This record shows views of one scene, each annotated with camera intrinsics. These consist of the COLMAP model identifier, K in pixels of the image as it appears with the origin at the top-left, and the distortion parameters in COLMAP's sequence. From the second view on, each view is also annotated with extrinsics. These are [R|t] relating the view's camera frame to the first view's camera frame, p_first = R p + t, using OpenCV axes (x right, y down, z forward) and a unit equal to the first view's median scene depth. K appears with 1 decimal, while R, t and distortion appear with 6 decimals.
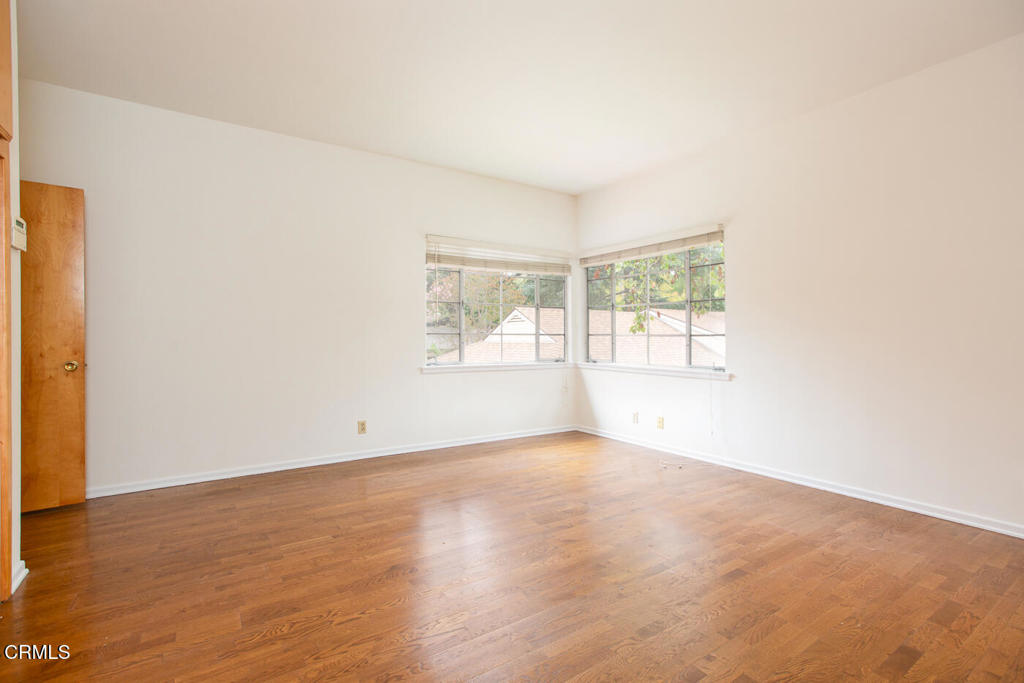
lens RADIAL K [[467.7, 0, 516.9], [0, 467.7, 341.0], [0, 0, 1]] dist [-0.012211, 0.000800]
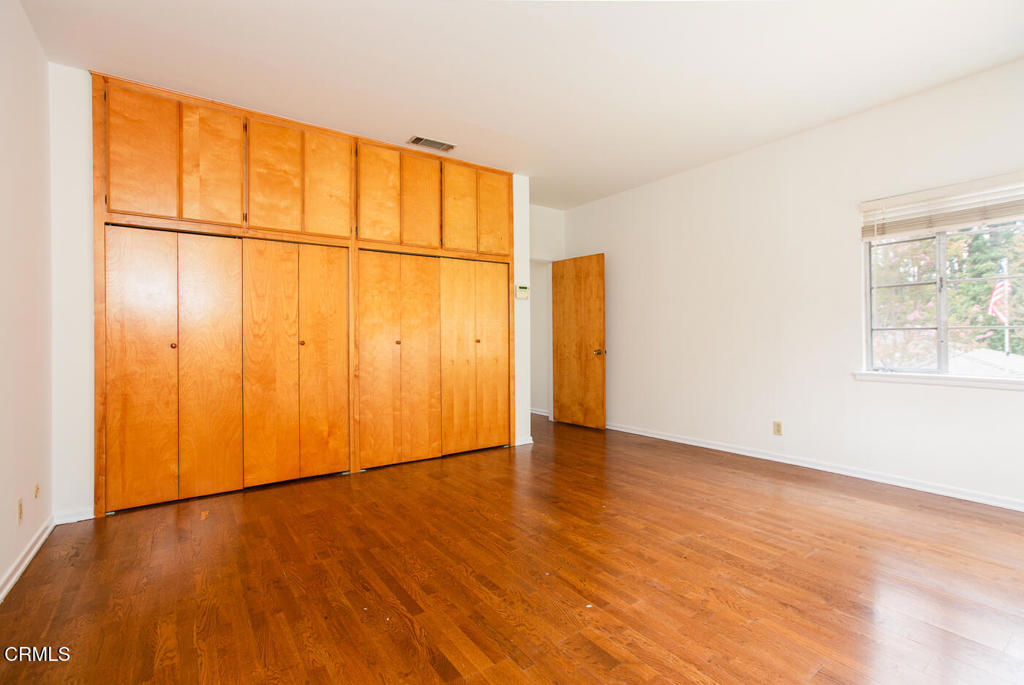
lens RADIAL K [[467.7, 0, 515.5], [0, 467.7, 342.3], [0, 0, 1]] dist [-0.012211, 0.000800]
pose [[0.035667, 0.005826, -0.999347, 0.689747], [0.005198, 0.999968, 0.006016, -0.002836], [0.999350, -0.005409, 0.035636, 0.478717]]
